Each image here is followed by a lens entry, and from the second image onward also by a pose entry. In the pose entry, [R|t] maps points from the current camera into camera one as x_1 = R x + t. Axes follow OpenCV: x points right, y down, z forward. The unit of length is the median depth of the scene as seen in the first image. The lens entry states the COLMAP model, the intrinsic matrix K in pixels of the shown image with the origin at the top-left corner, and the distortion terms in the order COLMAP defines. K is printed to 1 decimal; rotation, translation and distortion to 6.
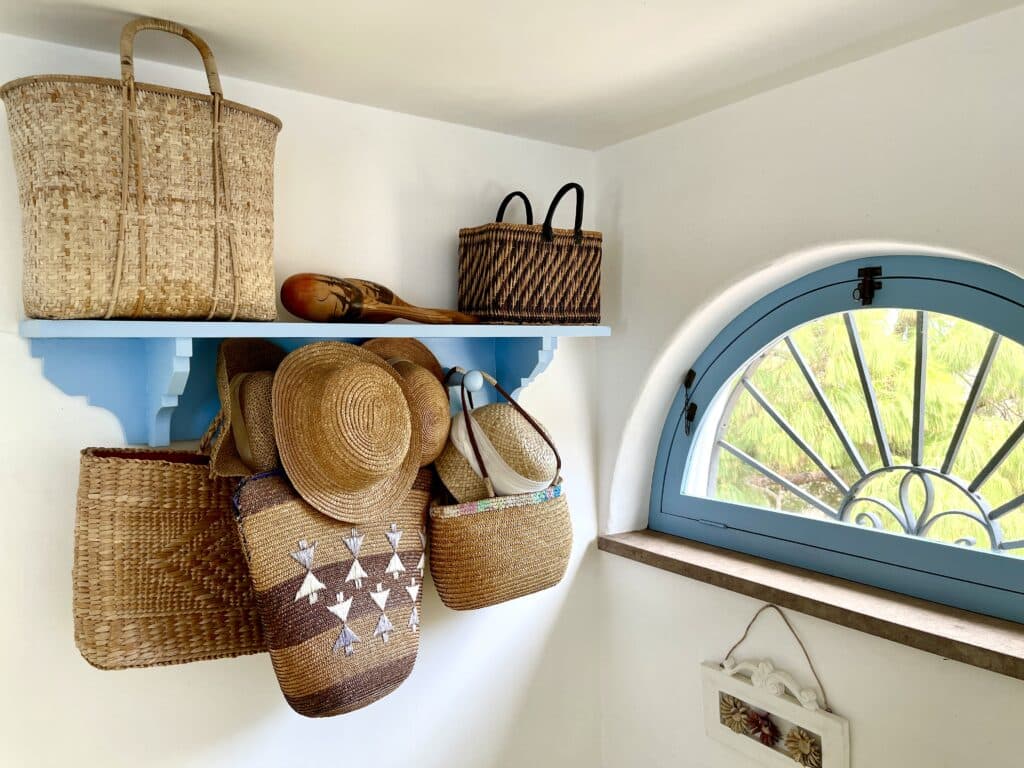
lens RADIAL K [[810.3, 0, 512.0], [0, 810.3, 384.0], [0, 0, 1]] dist [0.122957, -0.230100]
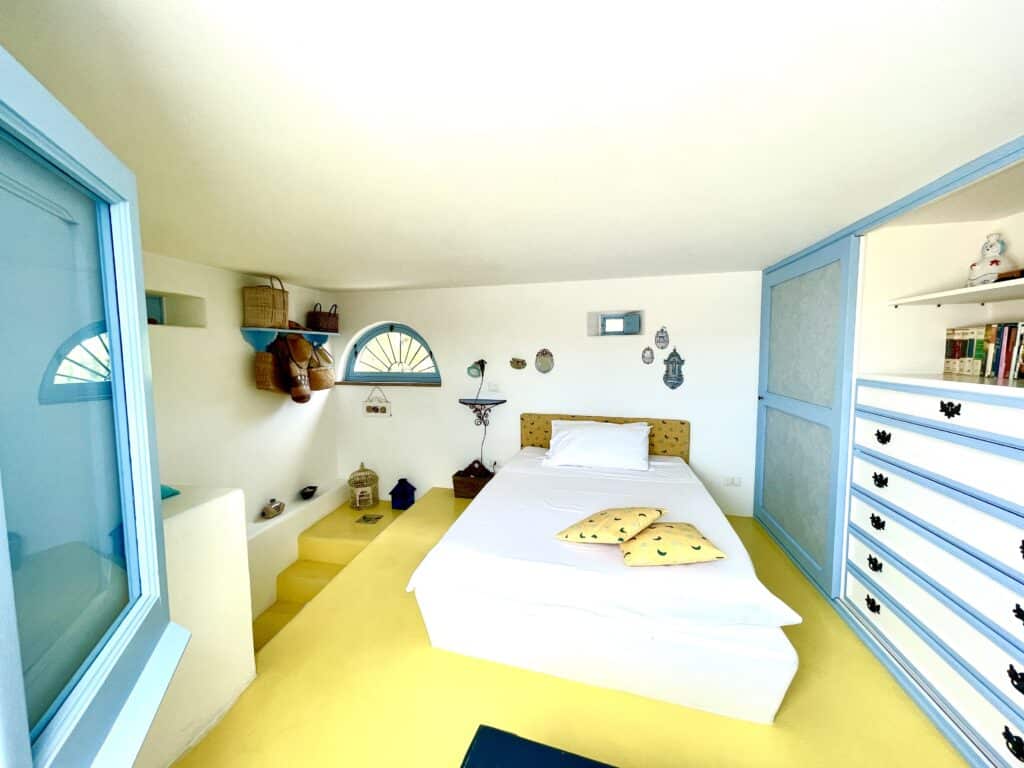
lens RADIAL K [[405.7, 0, 512.0], [0, 405.7, 384.0], [0, 0, 1]] dist [-0.000092, 0.000000]
pose [[0.760593, -0.037303, 0.648156, -0.720824], [0.015930, 0.999120, 0.038808, 0.160321], [-0.649034, -0.019192, 0.760518, -1.581837]]
